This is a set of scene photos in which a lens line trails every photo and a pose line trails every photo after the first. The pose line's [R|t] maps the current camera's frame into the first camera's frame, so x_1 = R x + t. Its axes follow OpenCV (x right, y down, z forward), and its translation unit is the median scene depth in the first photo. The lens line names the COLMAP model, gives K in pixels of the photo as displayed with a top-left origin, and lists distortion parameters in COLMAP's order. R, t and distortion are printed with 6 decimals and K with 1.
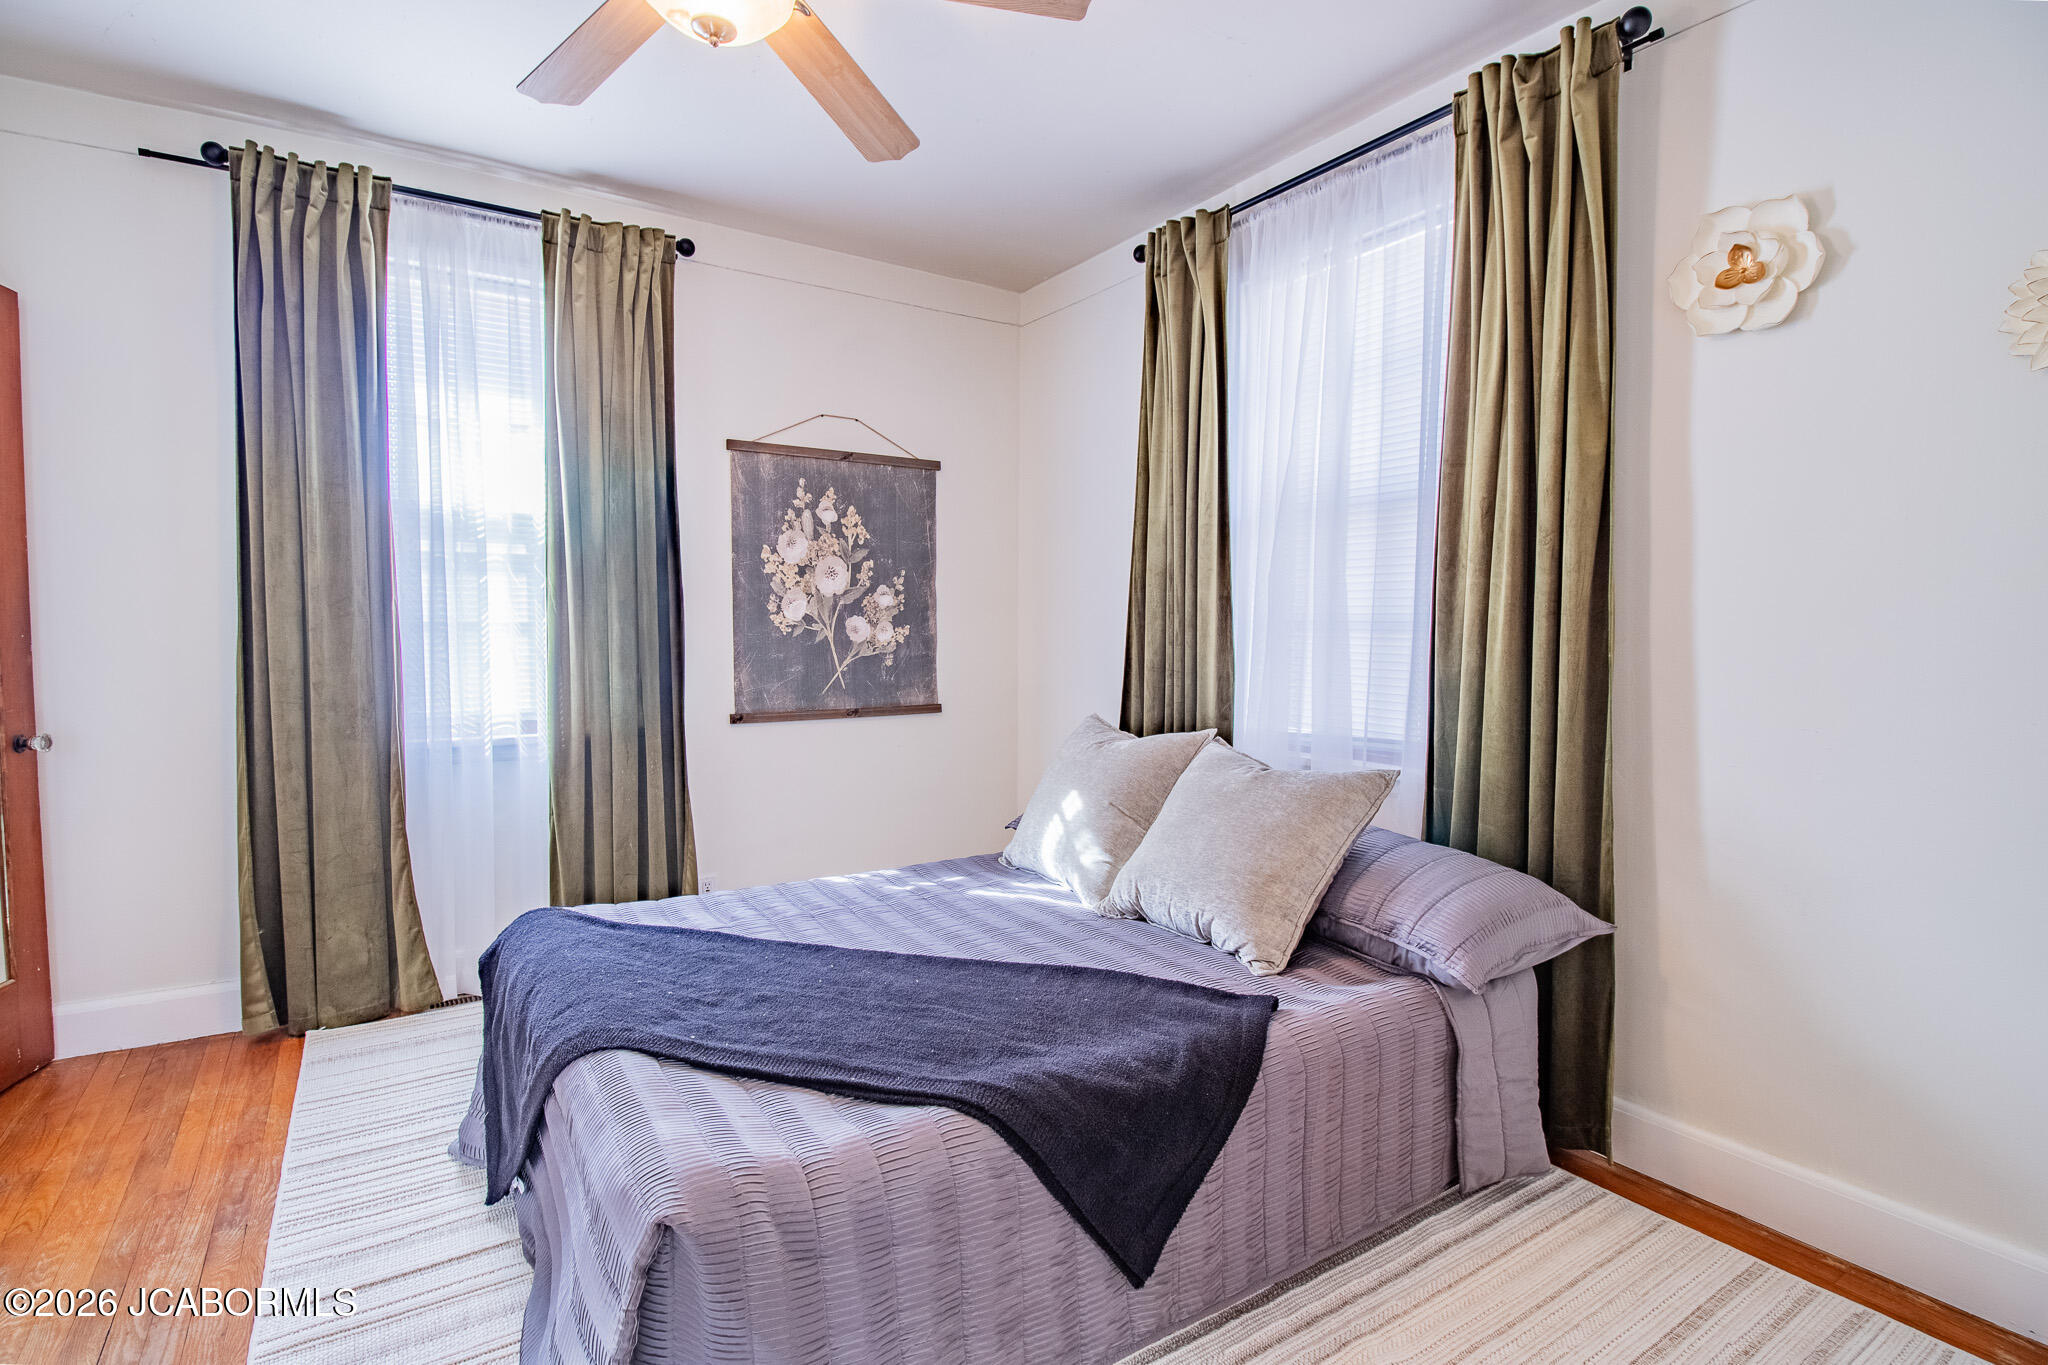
lens RADIAL K [[970.5, 0, 1022.2], [0, 970.5, 692.1], [0, 0, 1]] dist [-0.004662, -0.005574]
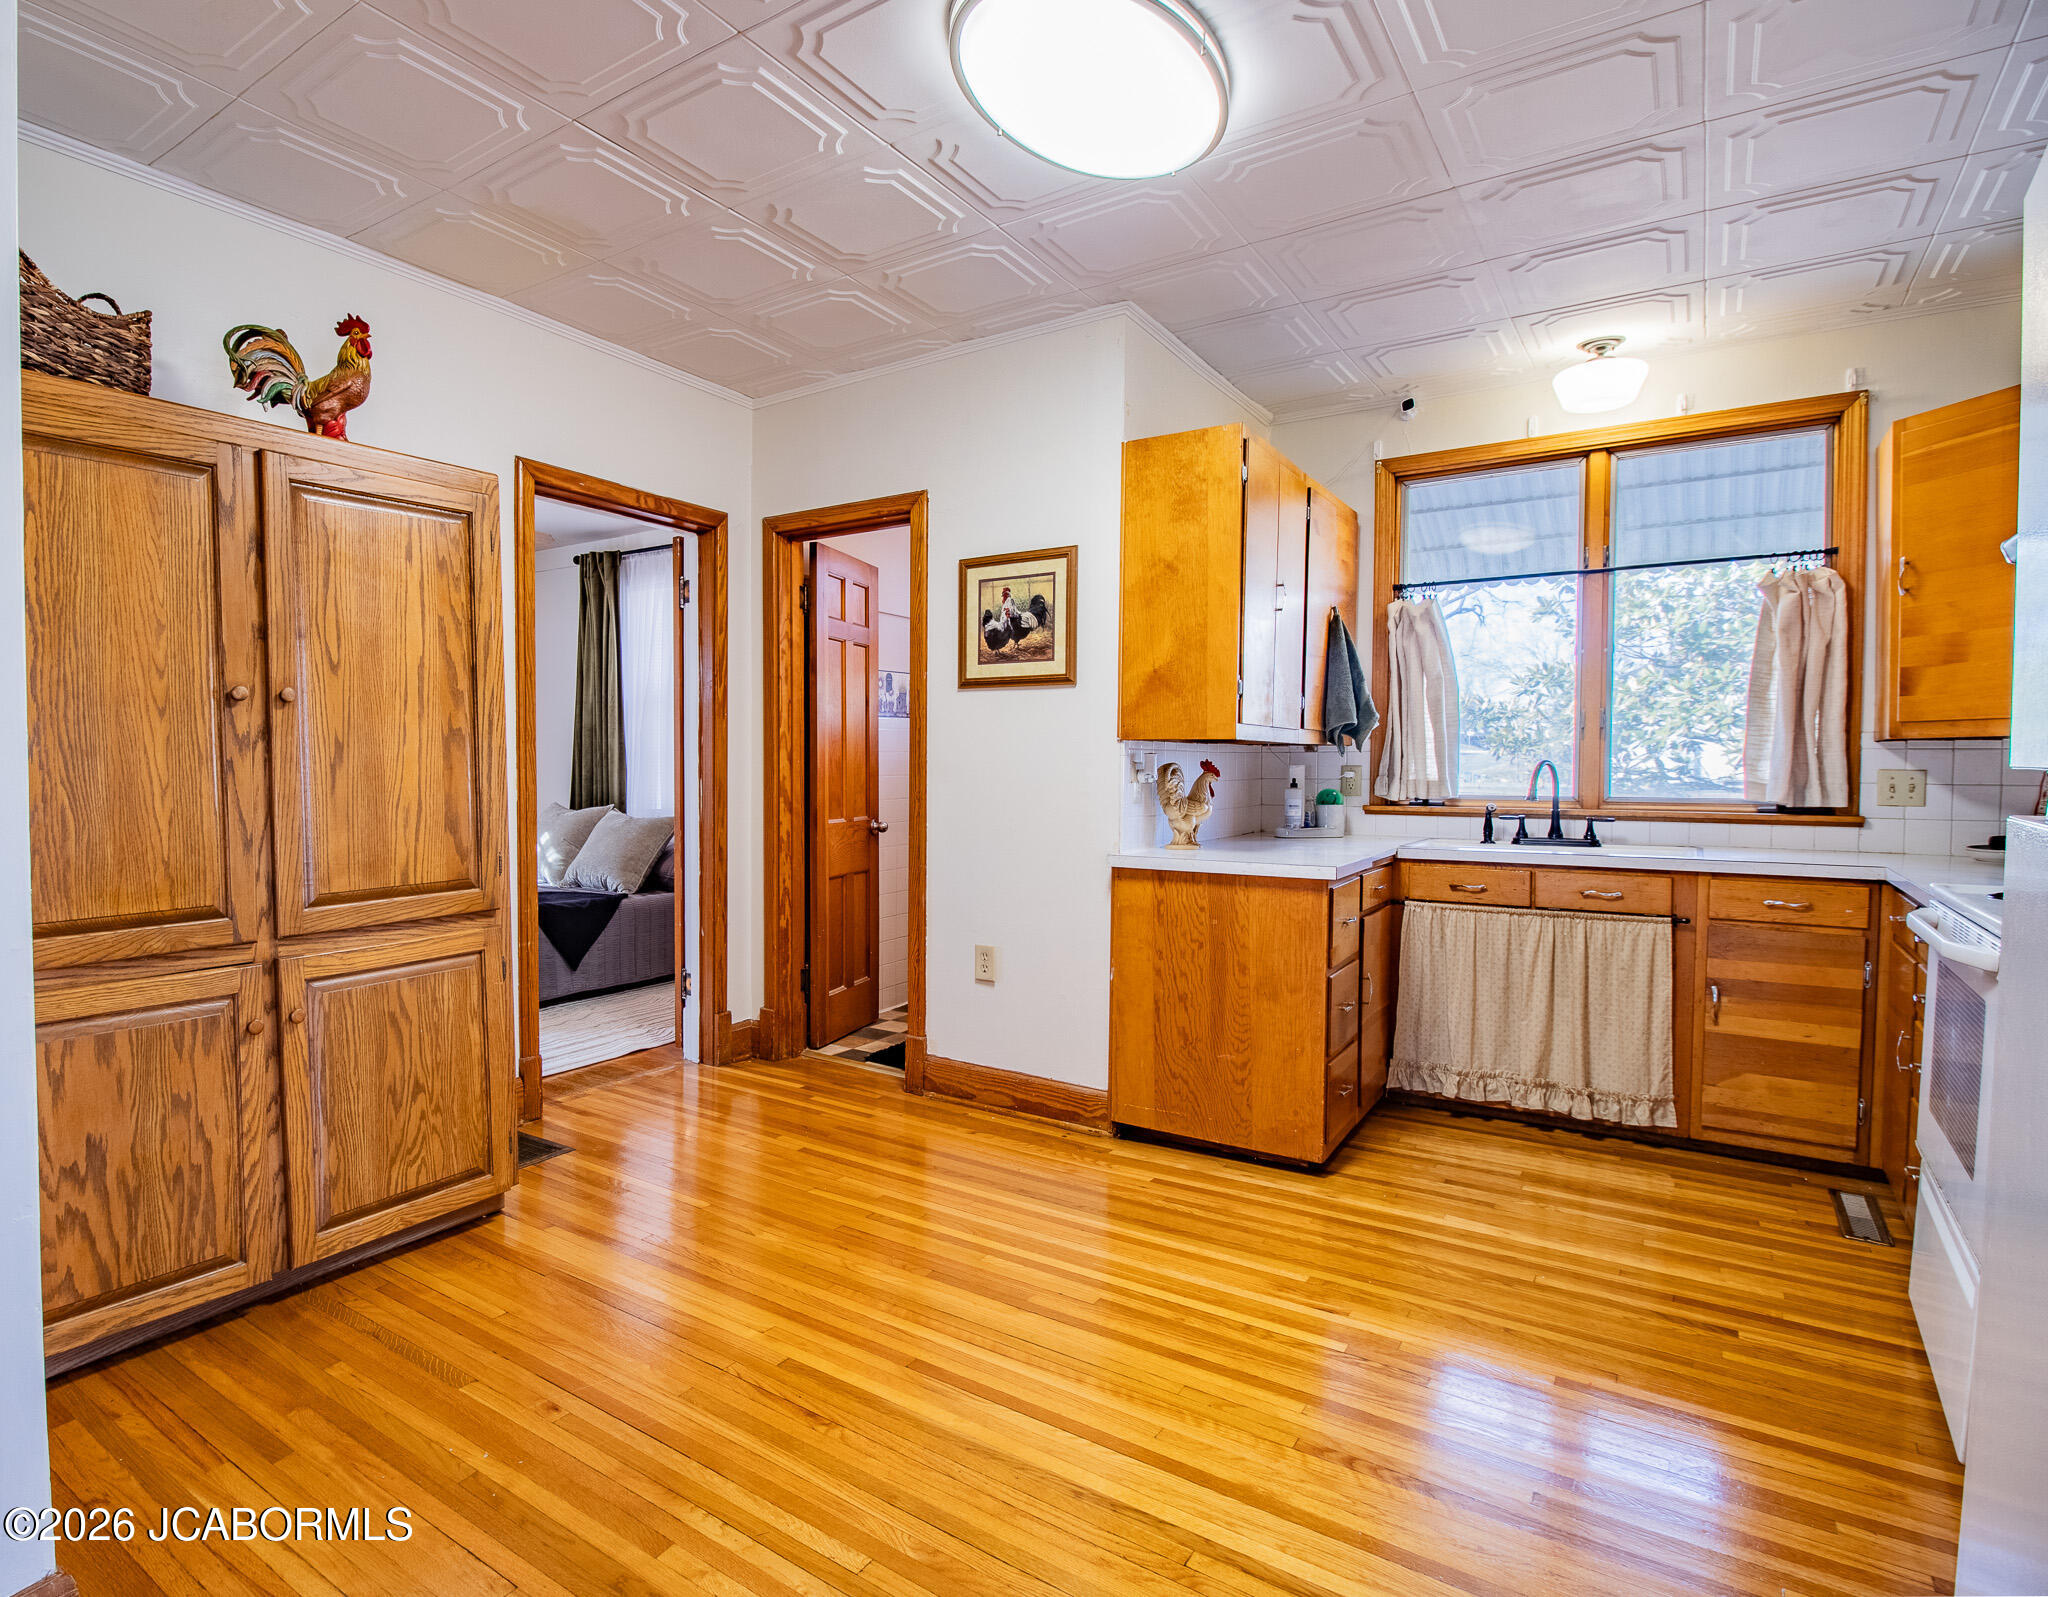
lens RADIAL K [[1120.3, 0, 837.3], [0, 1120.3, 798.0], [0, 0, 1]] dist [-0.007296, -0.002991]
pose [[0.947587, -0.011503, 0.319292, -0.108610], [0.019516, 0.999570, -0.021907, 0.077947], [-0.318902, 0.026990, 0.947403, -1.326113]]
